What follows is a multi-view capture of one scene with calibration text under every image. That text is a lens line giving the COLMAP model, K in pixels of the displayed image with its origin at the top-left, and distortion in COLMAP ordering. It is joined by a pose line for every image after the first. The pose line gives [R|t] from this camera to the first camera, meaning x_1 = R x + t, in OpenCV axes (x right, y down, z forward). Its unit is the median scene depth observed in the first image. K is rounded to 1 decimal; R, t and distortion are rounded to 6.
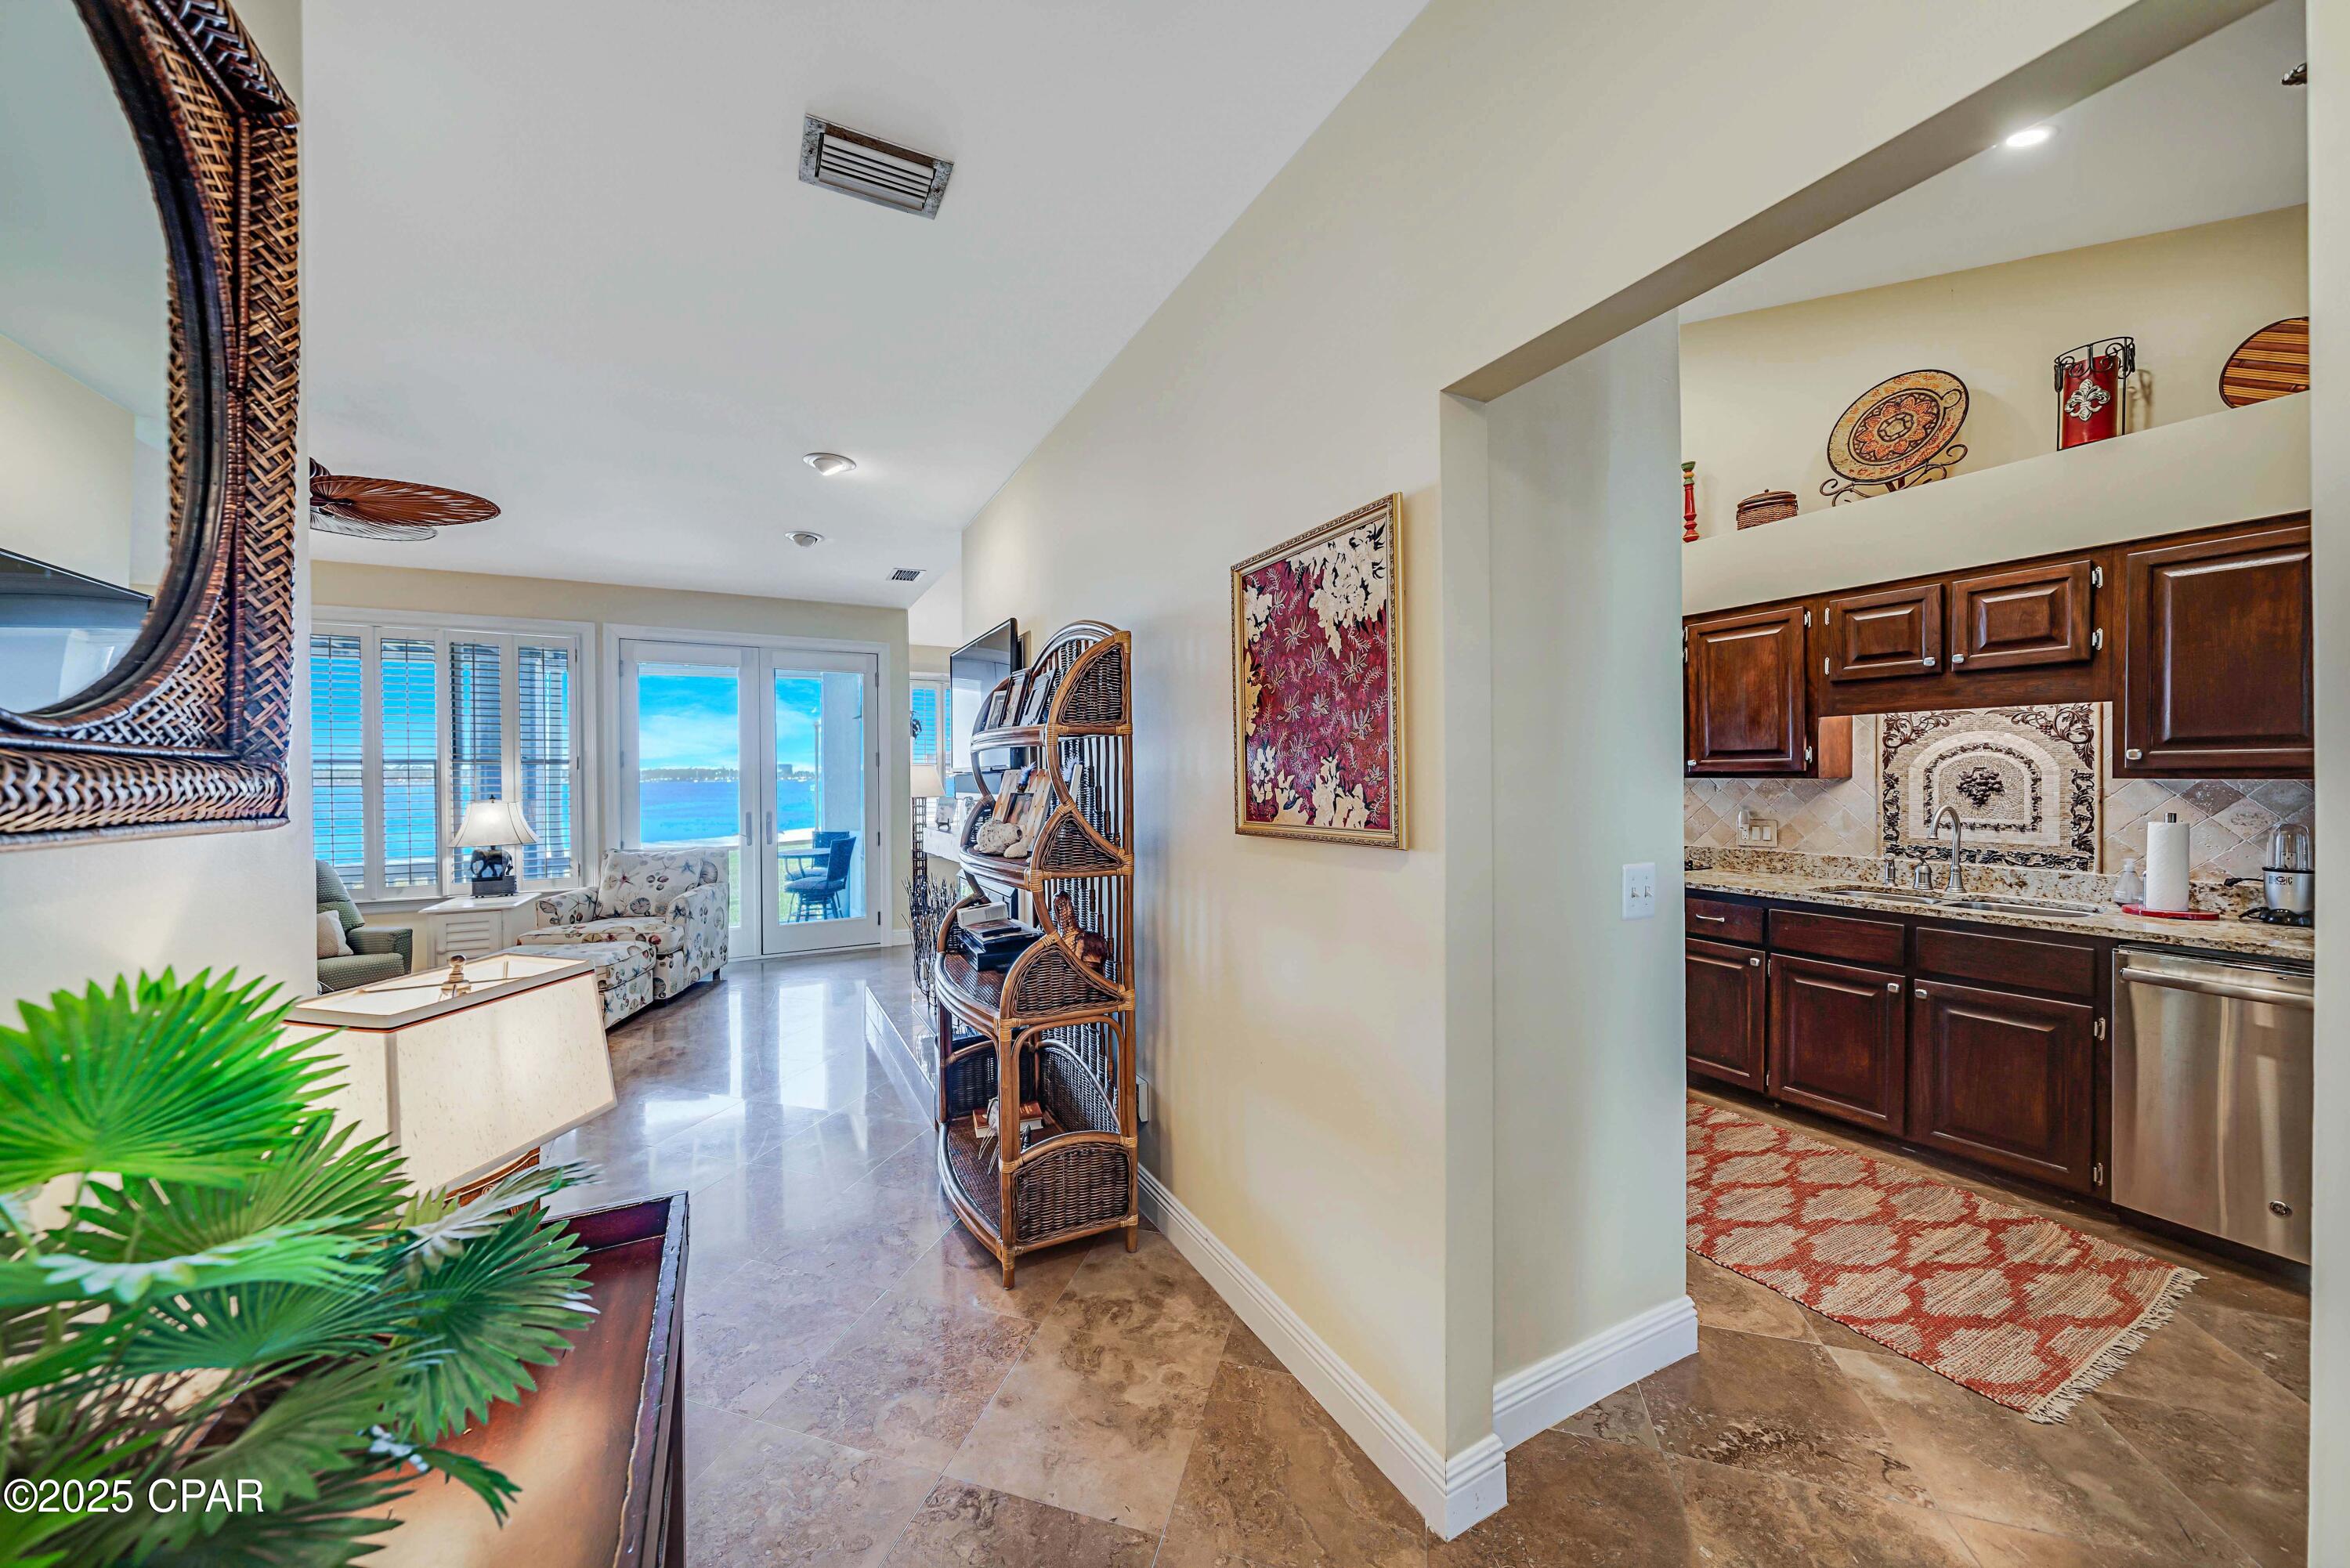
lens RADIAL K [[824.4, 0, 1167.9], [0, 824.4, 775.9], [0, 0, 1]] dist [-0.001164, -0.000111]
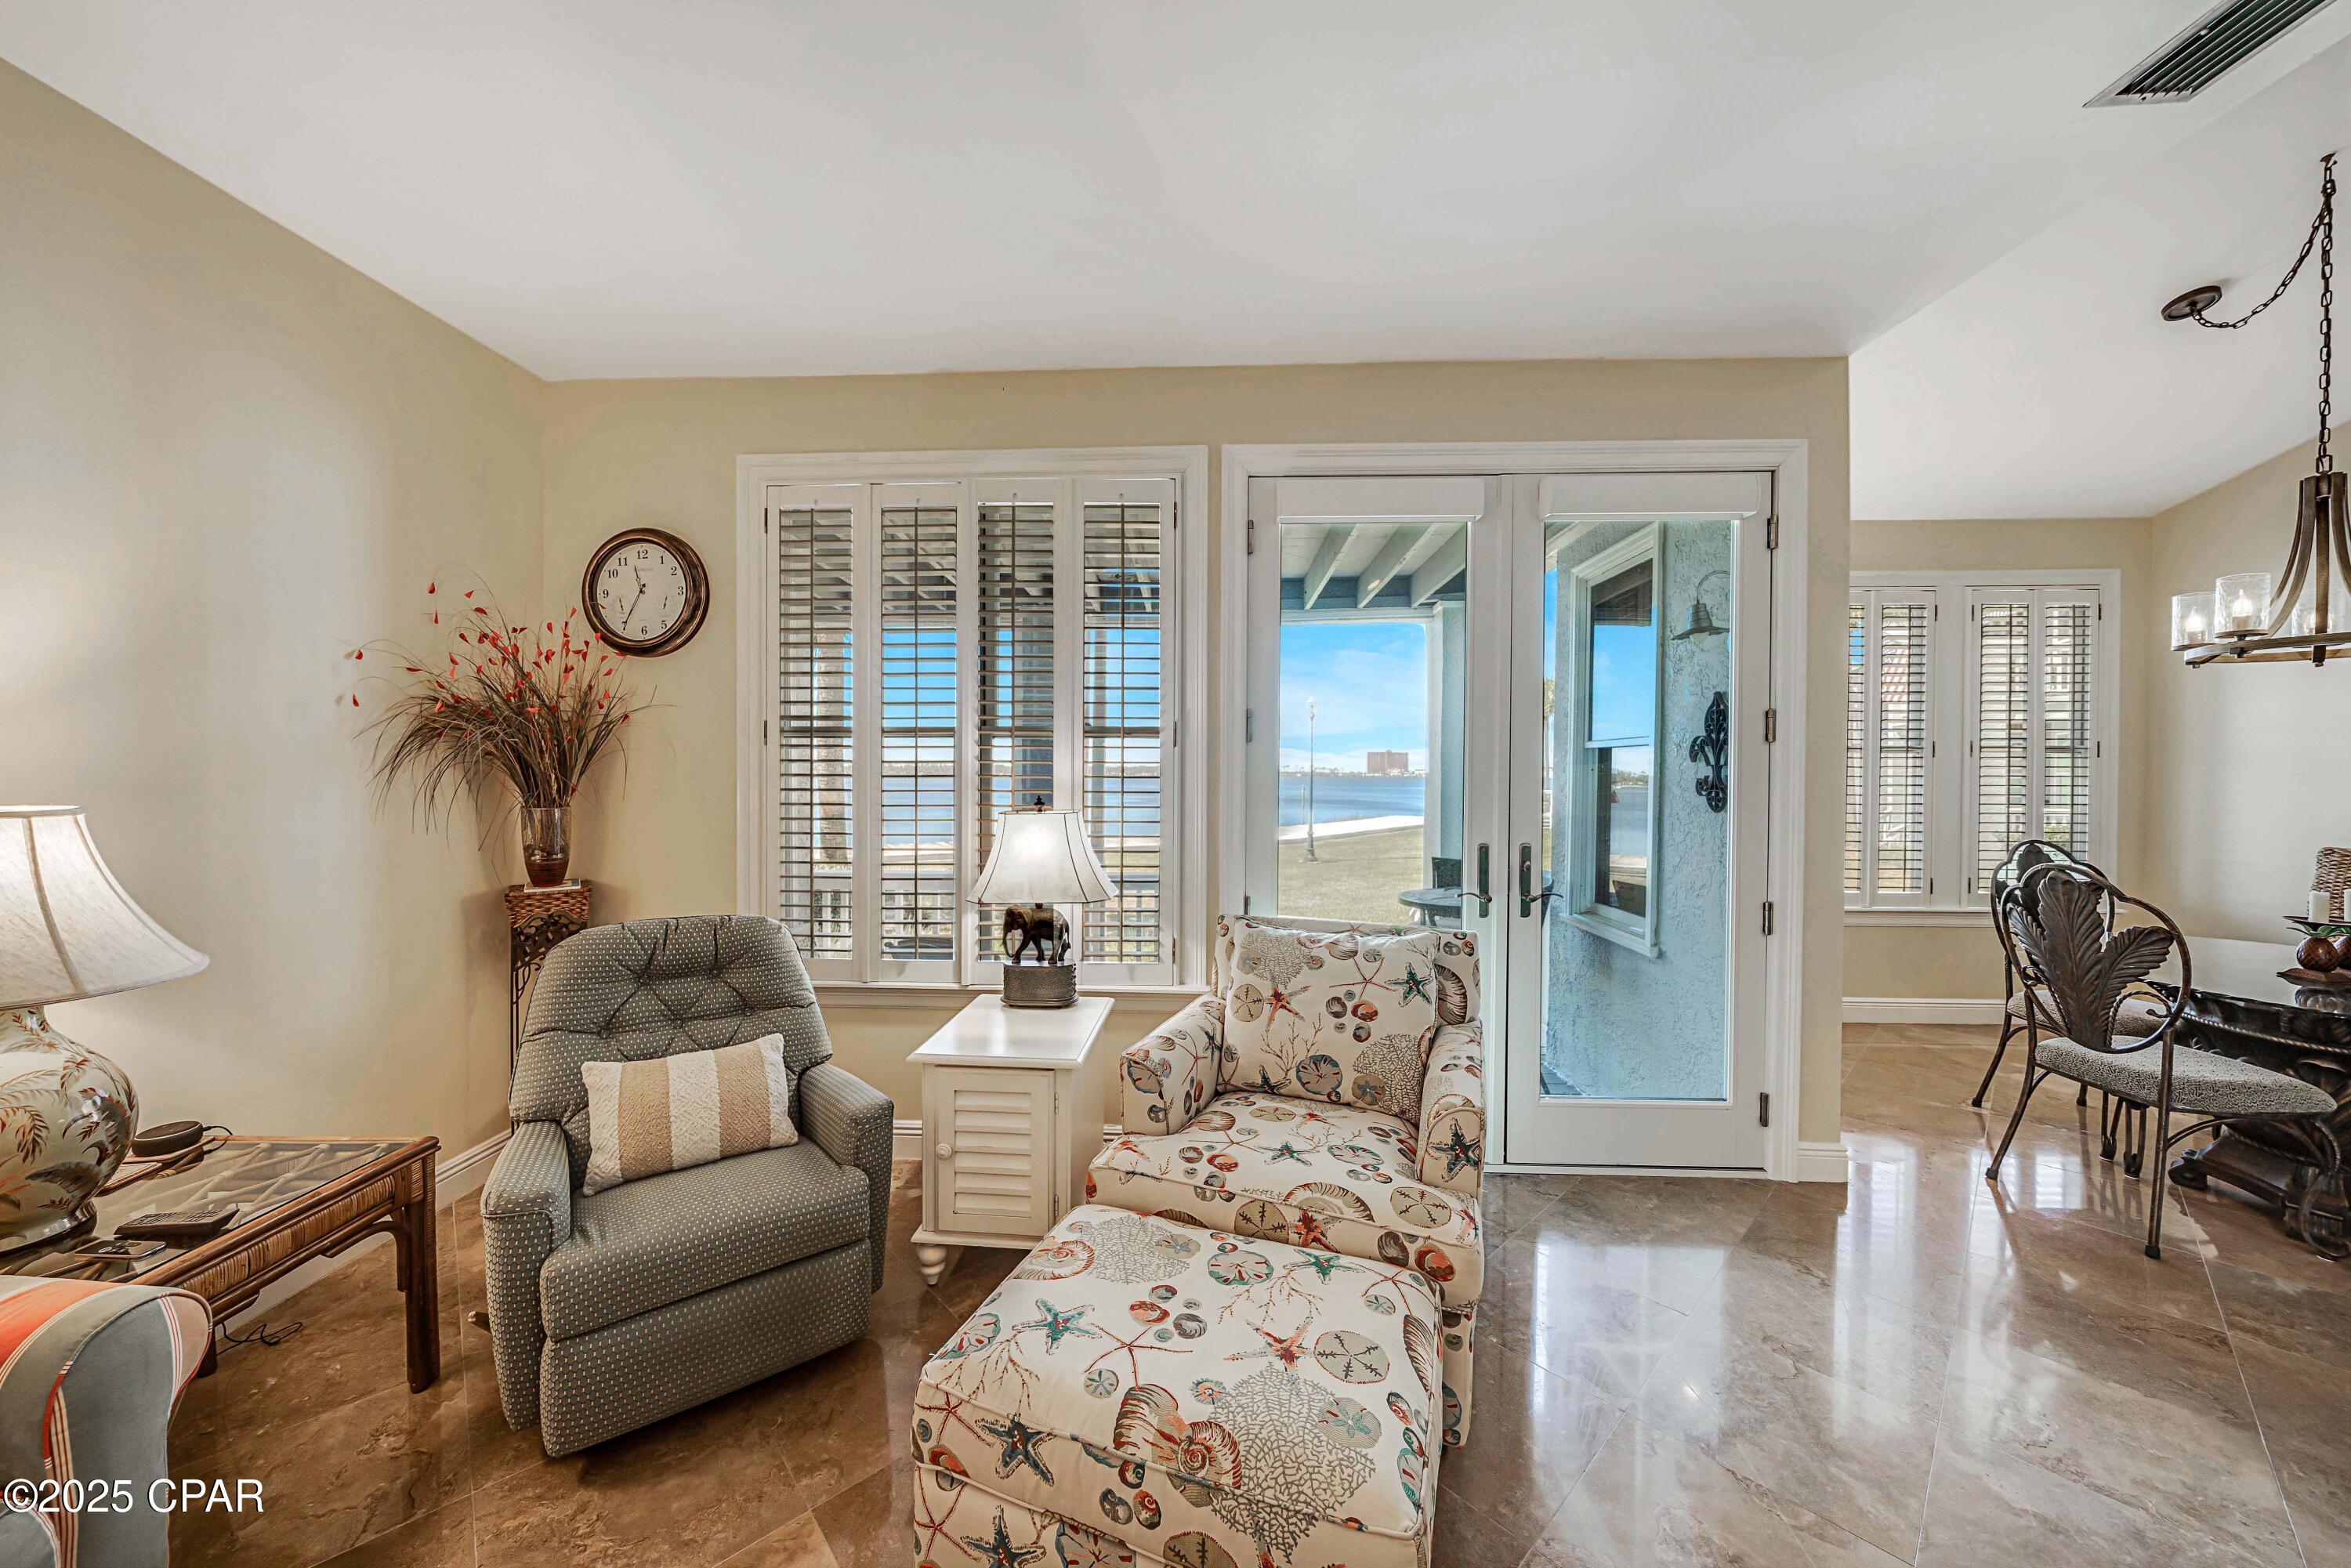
lens RADIAL K [[824.8, 0, 1168.4], [0, 824.8, 775.9], [0, 0, 1]] dist [-0.001164, -0.000111]
pose [[0.866750, 0.011456, -0.498612, -0.497235], [-0.011550, 0.999929, 0.002898, 0.008151], [0.498610, 0.003247, 0.866820, 0.599607]]
